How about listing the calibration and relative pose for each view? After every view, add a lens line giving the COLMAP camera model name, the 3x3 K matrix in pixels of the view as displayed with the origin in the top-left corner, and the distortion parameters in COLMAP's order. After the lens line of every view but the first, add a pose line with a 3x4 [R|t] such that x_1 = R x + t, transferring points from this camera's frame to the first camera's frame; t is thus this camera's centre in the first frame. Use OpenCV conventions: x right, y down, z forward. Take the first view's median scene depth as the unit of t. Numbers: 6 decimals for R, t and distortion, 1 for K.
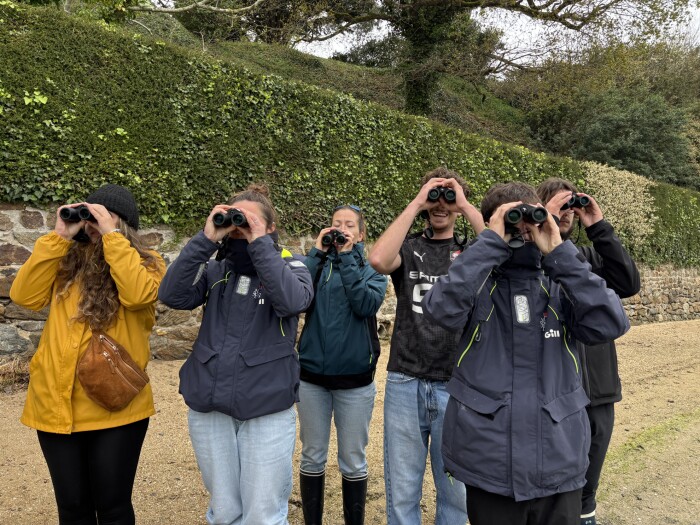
lens RADIAL K [[530.4, 0, 358.5], [0, 530.4, 262.5], [0, 0, 1]] dist [0.055392, -0.079164]
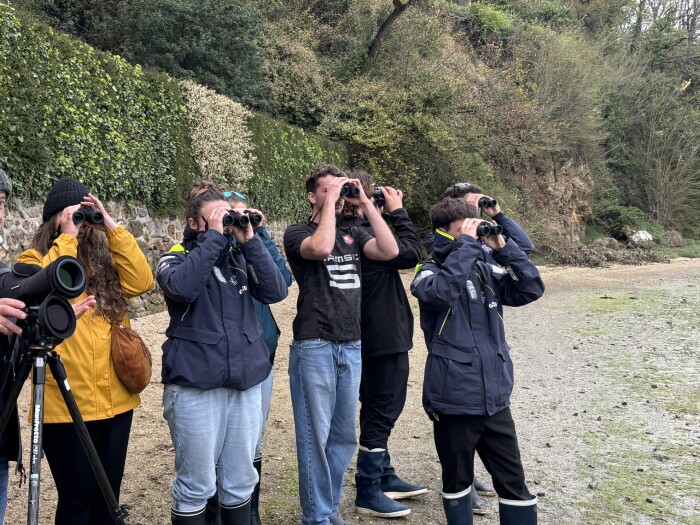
lens RADIAL K [[881.6, 0, 350.0], [0, 881.6, 262.5], [0, 0, 1]] dist [0.330639, -0.993594]
pose [[0.759756, -0.051418, 0.648172, -0.357798], [0.009958, 0.997672, 0.067470, -0.030899], [-0.650131, -0.044806, 0.758499, -0.171033]]
